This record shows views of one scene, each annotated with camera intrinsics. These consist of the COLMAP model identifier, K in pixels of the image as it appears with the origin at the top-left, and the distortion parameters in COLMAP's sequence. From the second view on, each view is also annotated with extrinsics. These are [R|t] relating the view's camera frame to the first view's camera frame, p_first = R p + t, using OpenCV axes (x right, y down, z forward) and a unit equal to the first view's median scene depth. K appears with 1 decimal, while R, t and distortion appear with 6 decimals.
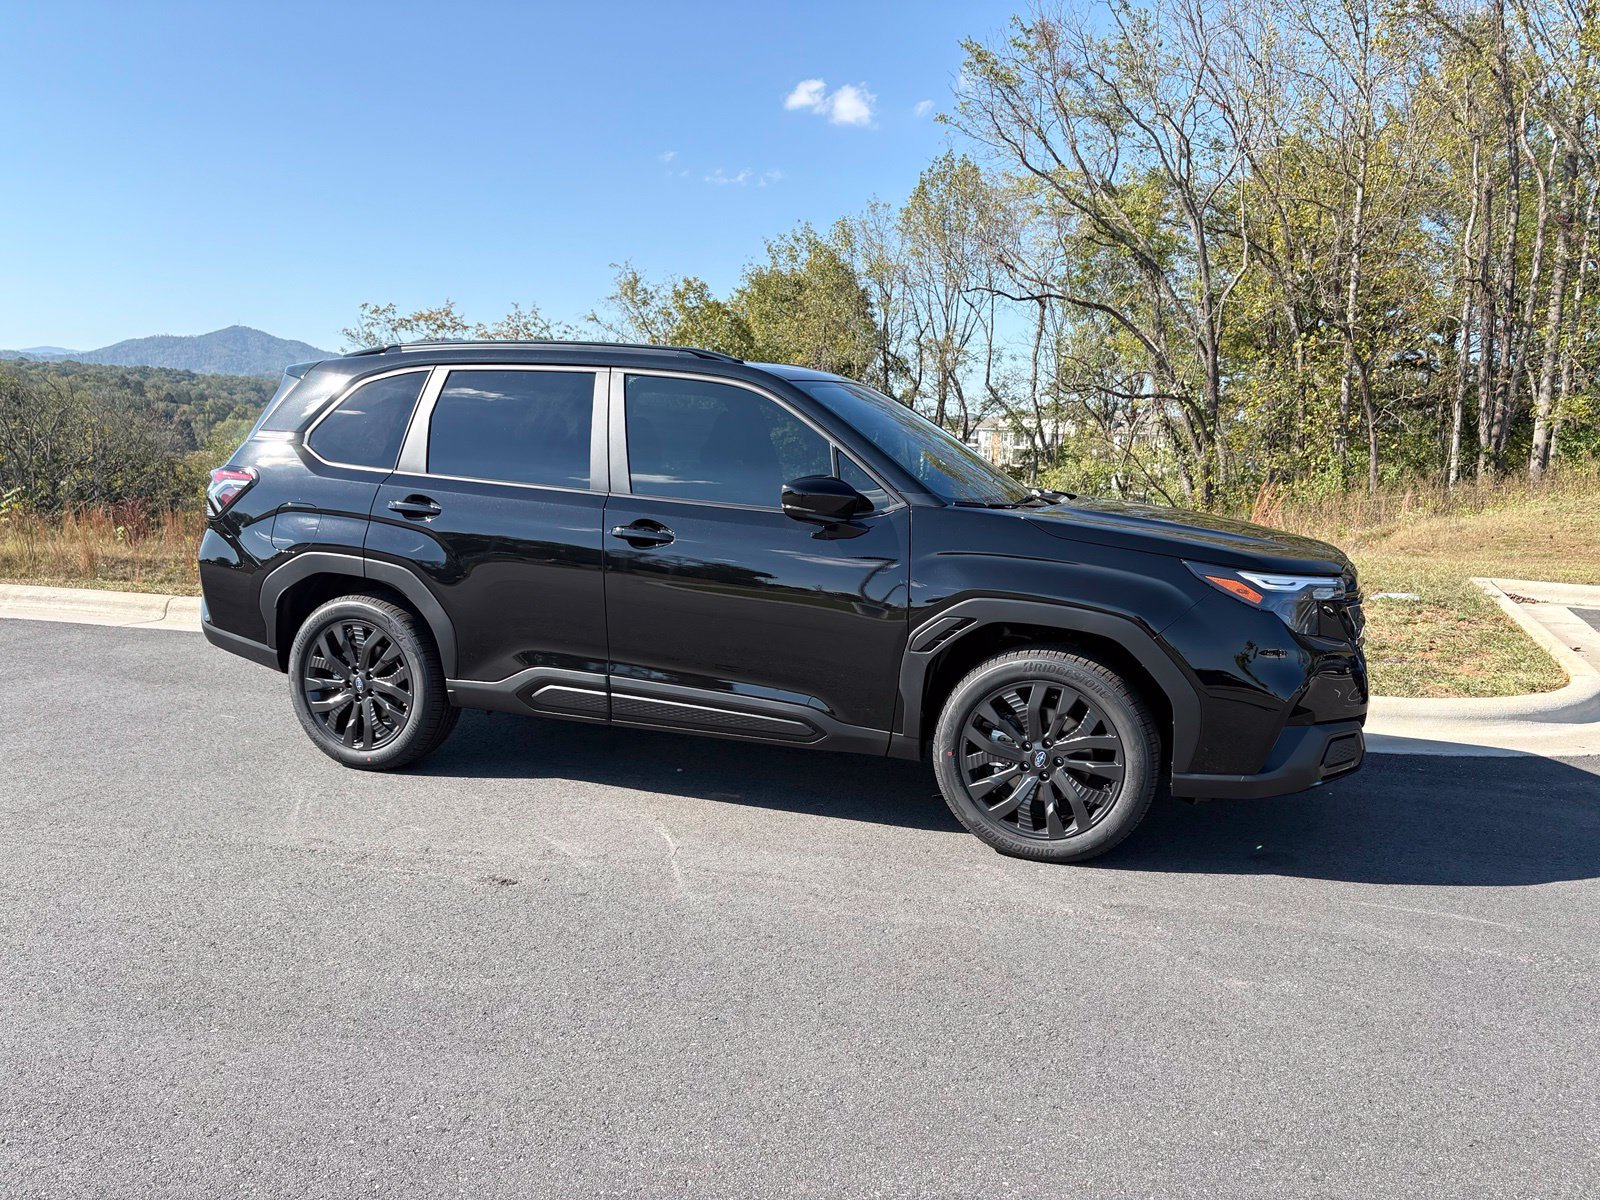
lens RADIAL K [[1273.7, 0, 786.2], [0, 1273.7, 598.9], [0, 0, 1]] dist [0.011968, 0.003158]
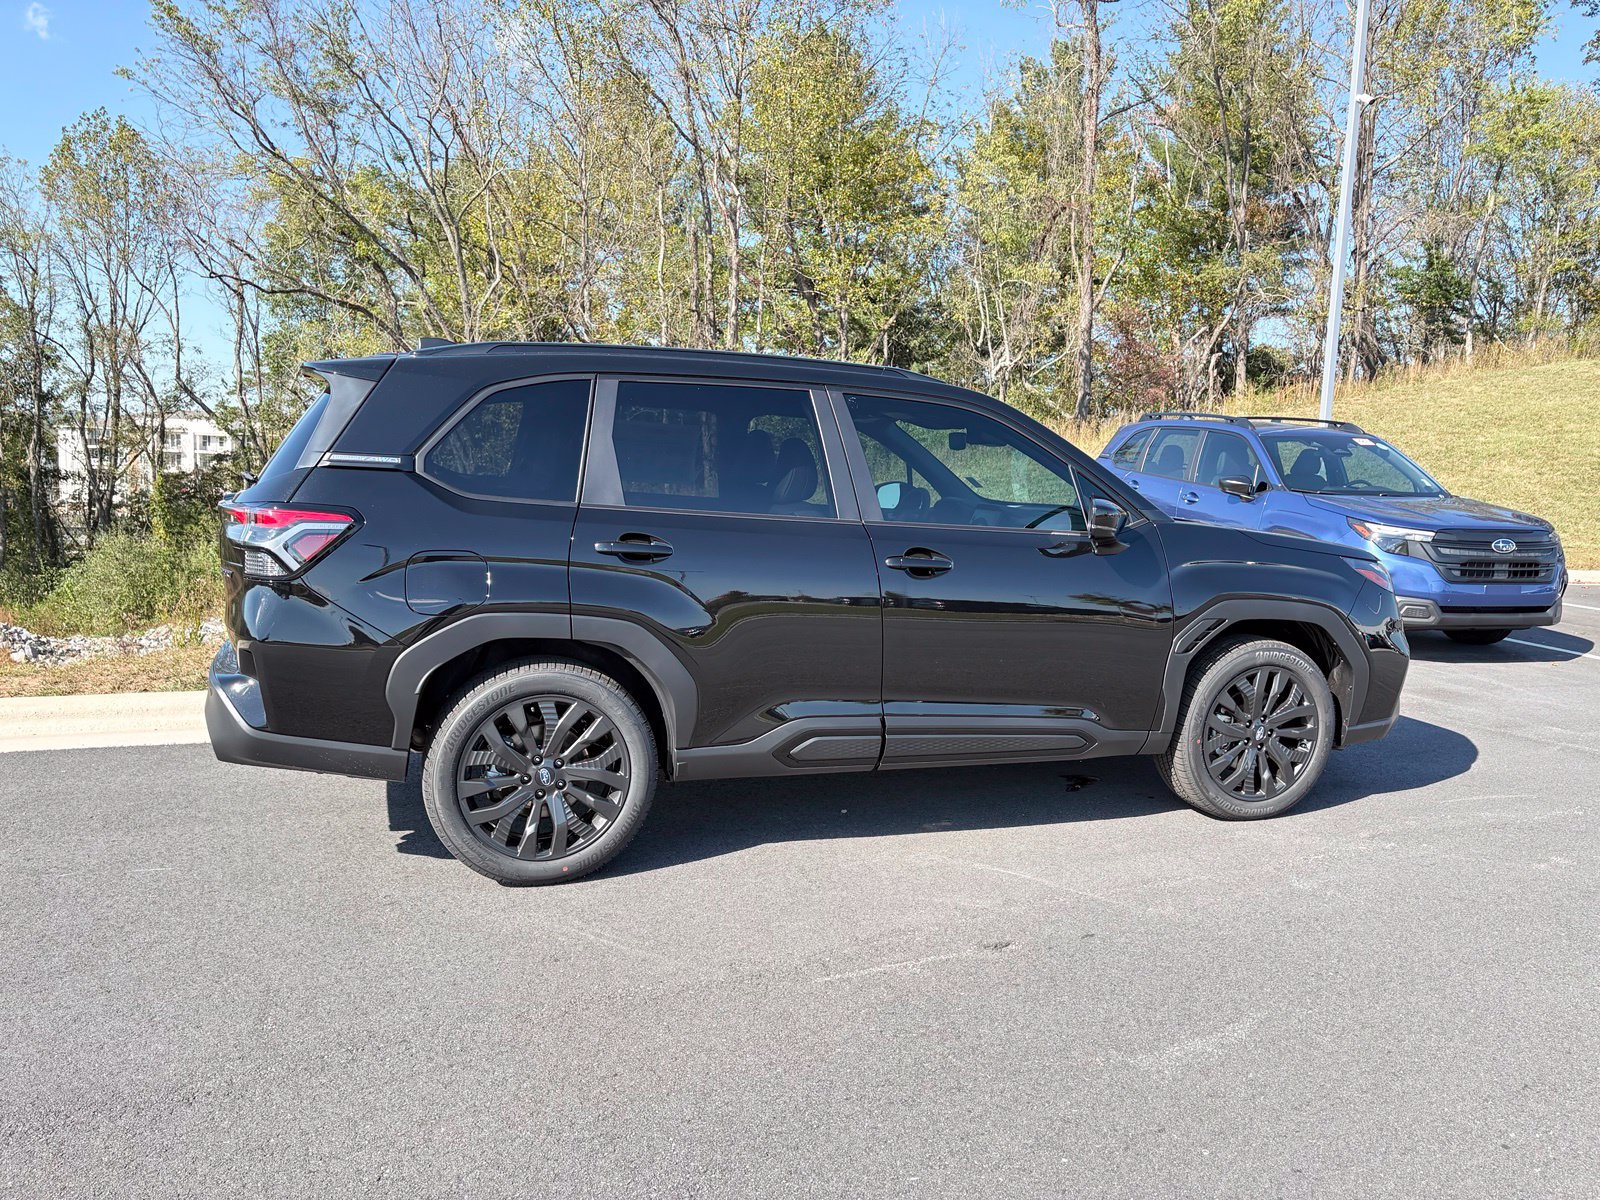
lens RADIAL K [[1273.7, 0, 786.2], [0, 1273.7, 598.9], [0, 0, 1]] dist [0.011968, 0.003158]
pose [[0.757562, -0.076863, 0.648222, -0.722086], [0.076912, 0.996636, 0.028291, -0.052965], [-0.648216, 0.028424, 0.760926, 0.303020]]
